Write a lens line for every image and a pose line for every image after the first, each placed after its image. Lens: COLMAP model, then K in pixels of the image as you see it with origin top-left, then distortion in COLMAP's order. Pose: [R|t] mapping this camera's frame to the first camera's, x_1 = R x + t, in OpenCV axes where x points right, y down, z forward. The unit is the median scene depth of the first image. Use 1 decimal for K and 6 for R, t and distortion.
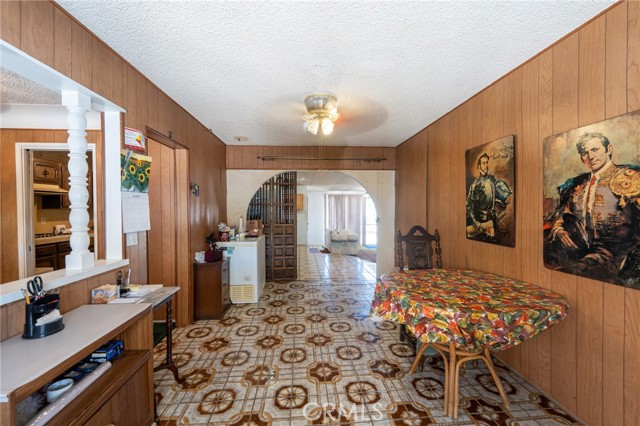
lens RADIAL K [[256.0, 0, 320.5], [0, 256.0, 210.5], [0, 0, 1]] dist [-0.010762, -0.000281]
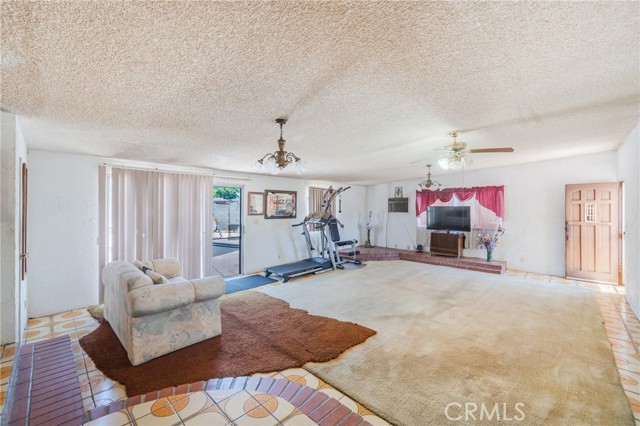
lens RADIAL K [[256.0, 0, 320.9], [0, 256.0, 209.2], [0, 0, 1]] dist [-0.010762, -0.000281]
pose [[0.748751, 0.001195, 0.662850, 0.011224], [0.006178, 0.999942, -0.008781, 0.004938], [-0.662822, 0.010670, 0.748701, 0.508298]]
